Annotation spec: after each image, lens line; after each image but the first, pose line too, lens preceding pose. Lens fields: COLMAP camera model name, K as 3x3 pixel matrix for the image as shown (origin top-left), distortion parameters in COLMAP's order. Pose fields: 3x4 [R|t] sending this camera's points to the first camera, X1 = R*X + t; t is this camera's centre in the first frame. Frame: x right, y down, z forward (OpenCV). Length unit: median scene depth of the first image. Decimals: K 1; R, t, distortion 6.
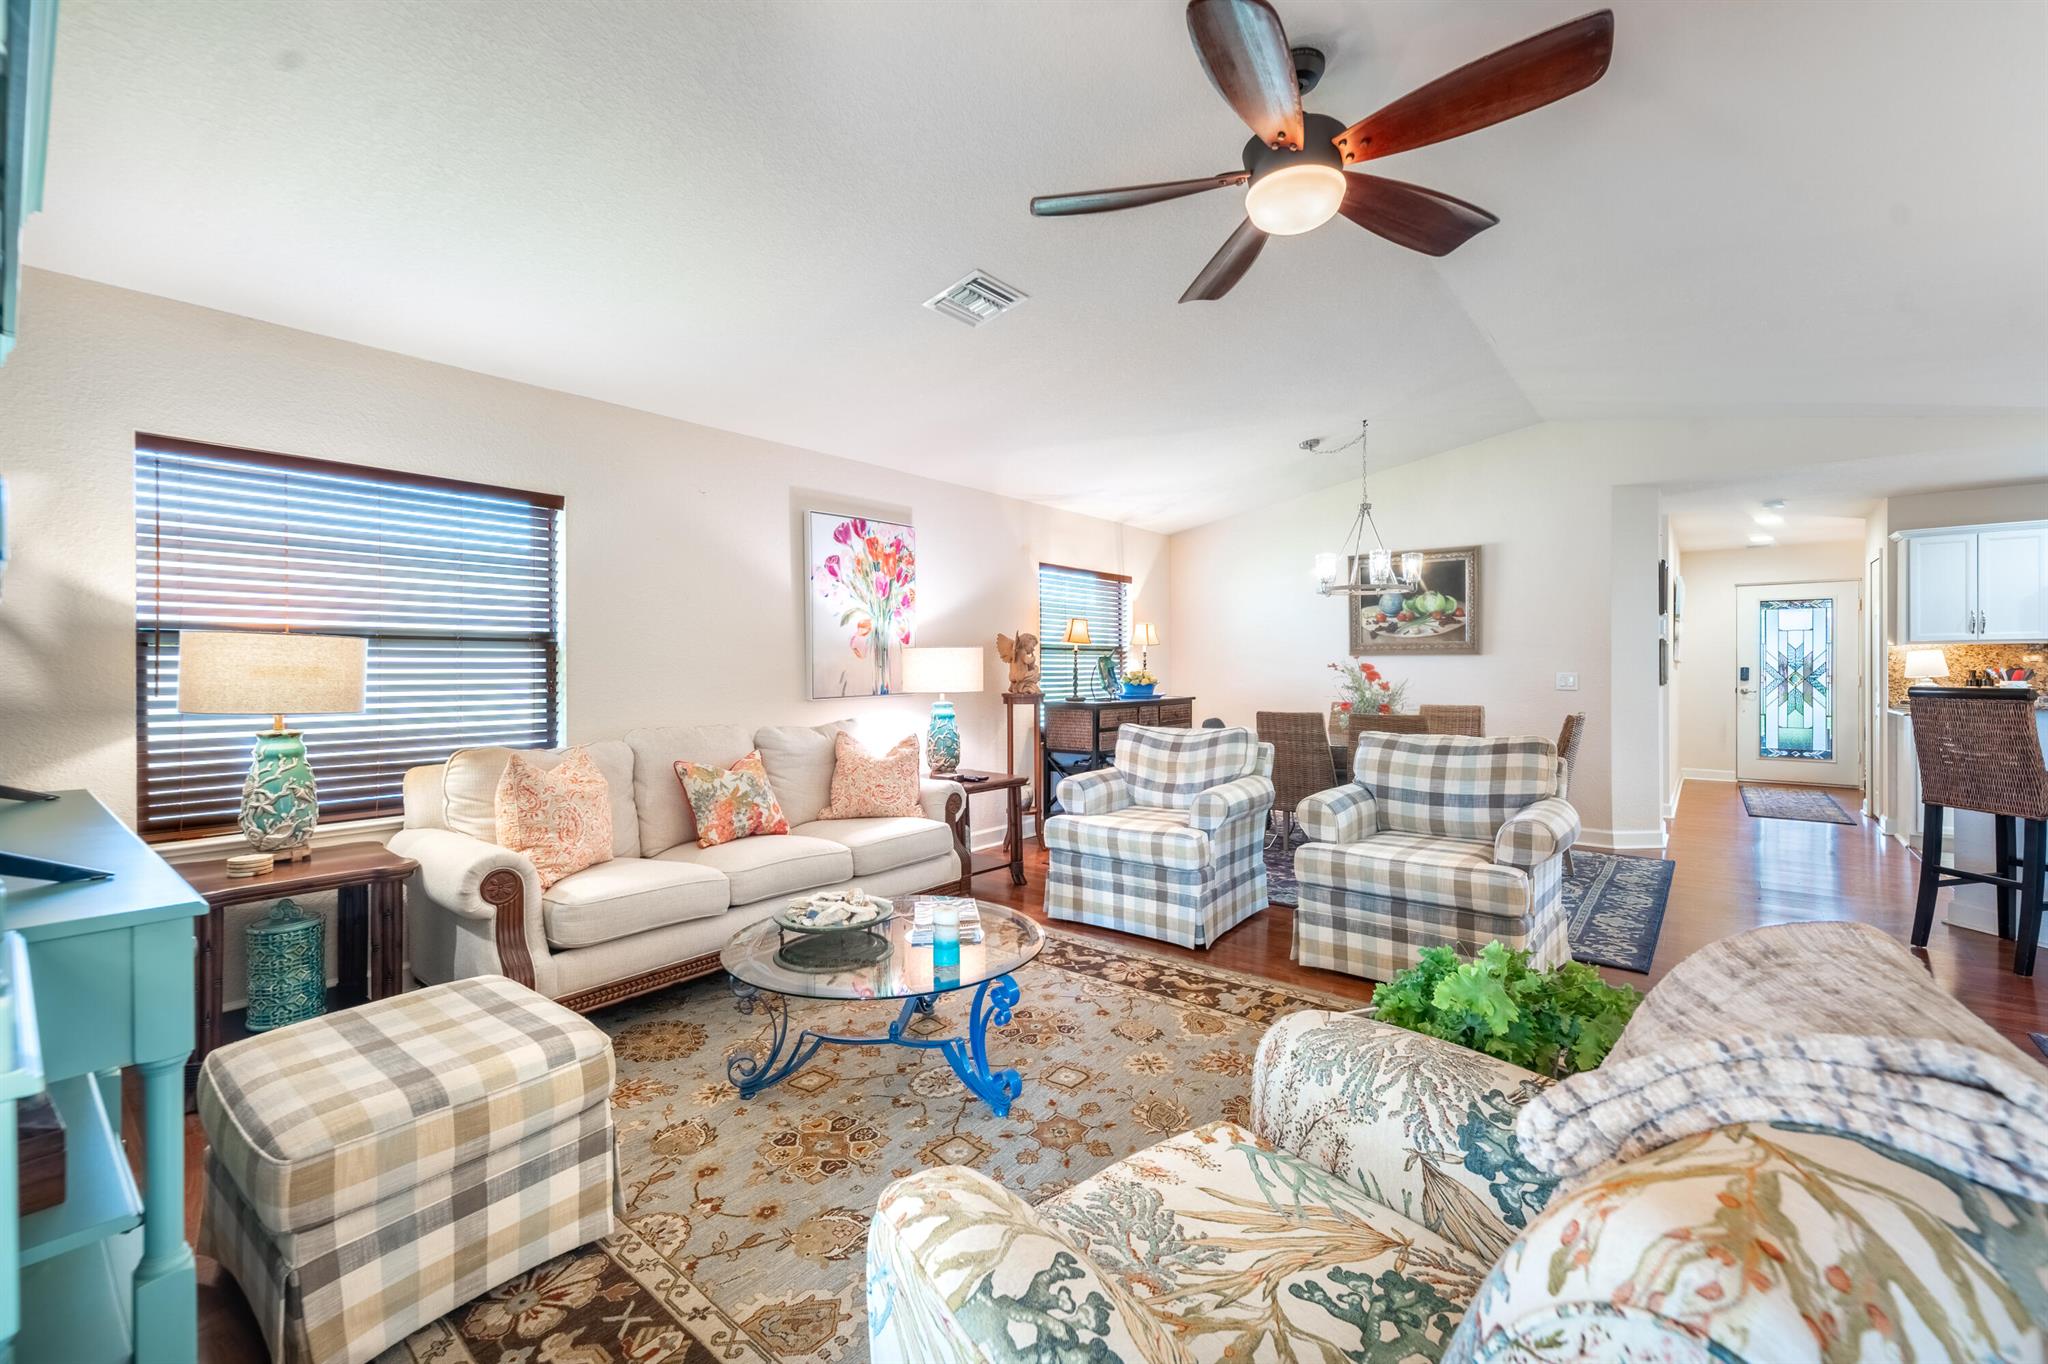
lens RADIAL K [[844.0, 0, 1019.2], [0, 844.0, 668.8], [0, 0, 1]] dist [0.000847, 0.000552]
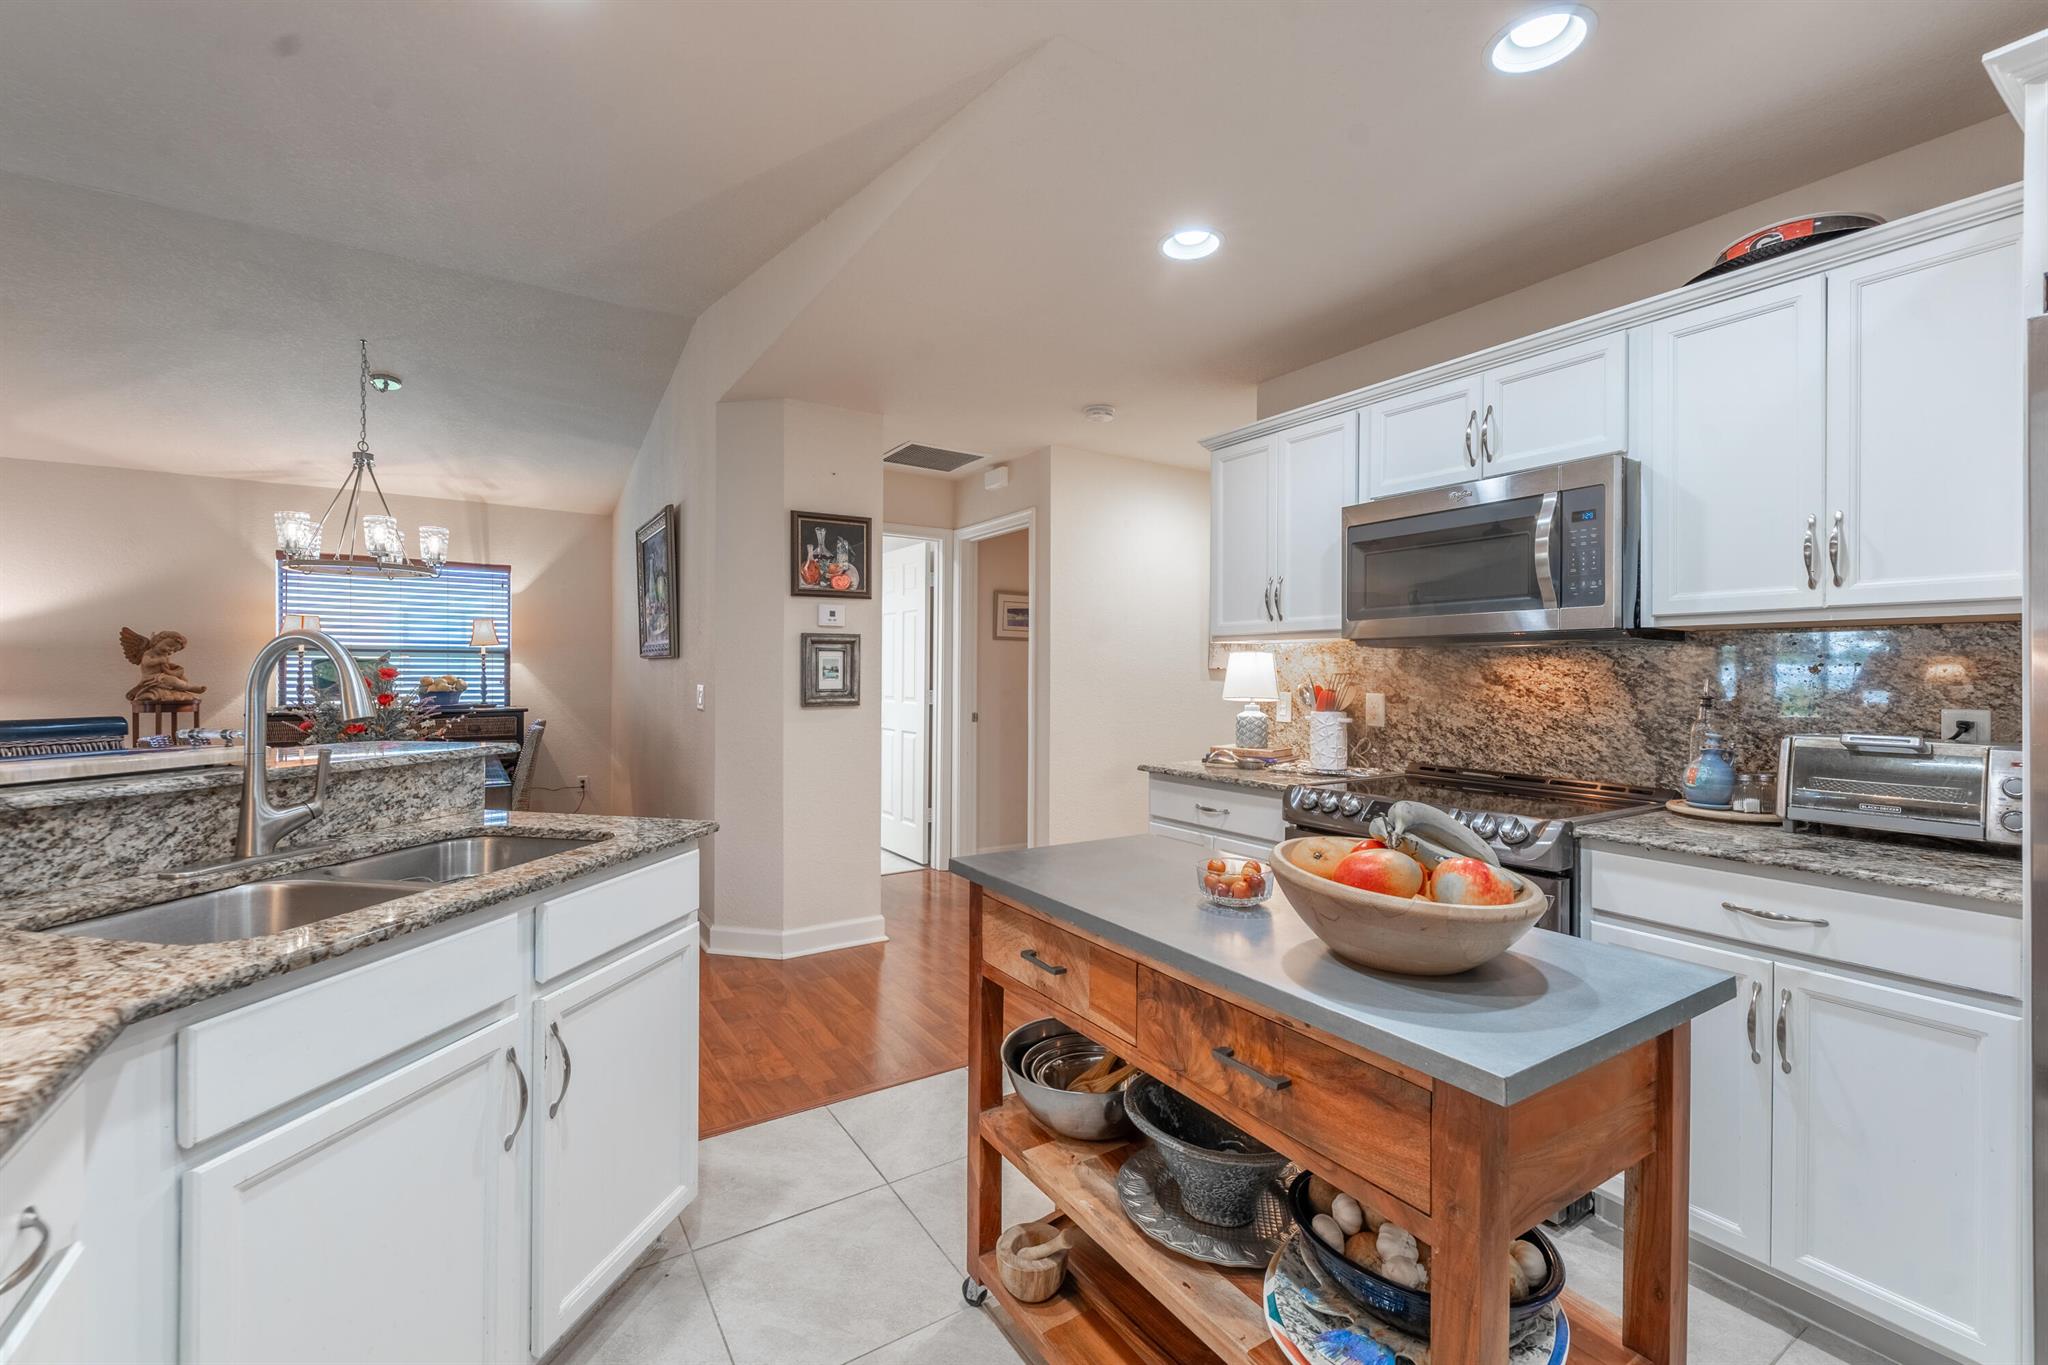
lens RADIAL K [[843.5, 0, 1024.0], [0, 843.5, 682.5], [0, 0, 1]] dist [-0.000237, 0.000218]
pose [[0.953488, 0.012541, -0.301171, 1.727581], [-0.009968, 0.999900, 0.010078, -0.010419], [0.301268, -0.006607, 0.953517, 0.678875]]
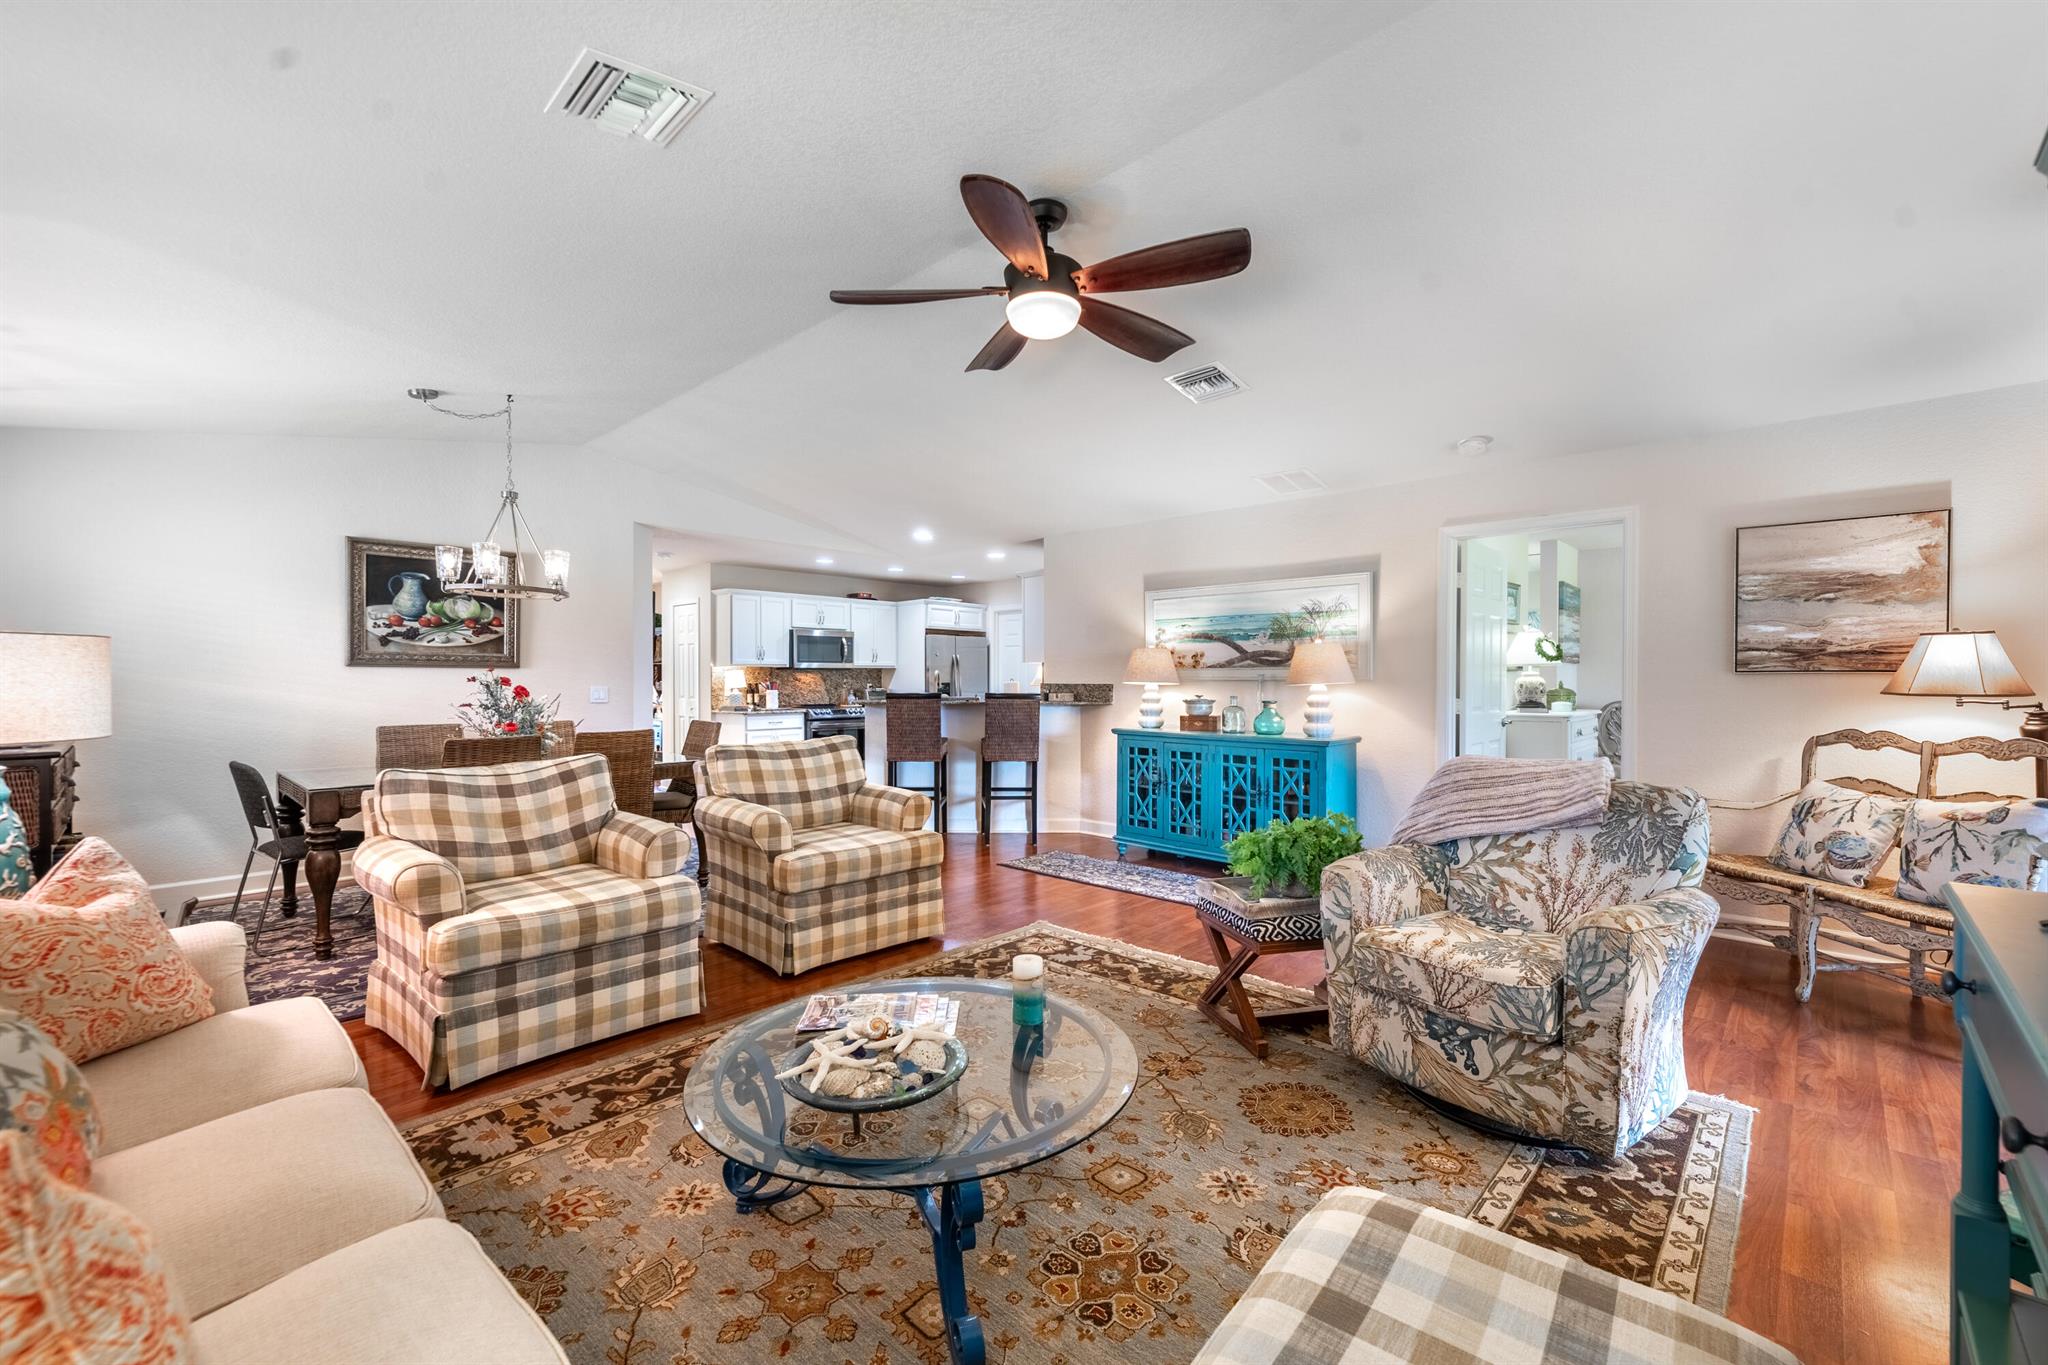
lens RADIAL K [[845.5, 0, 1029.8], [0, 845.5, 683.3], [0, 0, 1]] dist [0.002065, -0.000174]
pose [[0.068140, -0.001912, 0.997674, -0.607947], [0.001910, 0.999997, 0.001786, -0.000686], [-0.997674, 0.001784, 0.068144, 0.596984]]
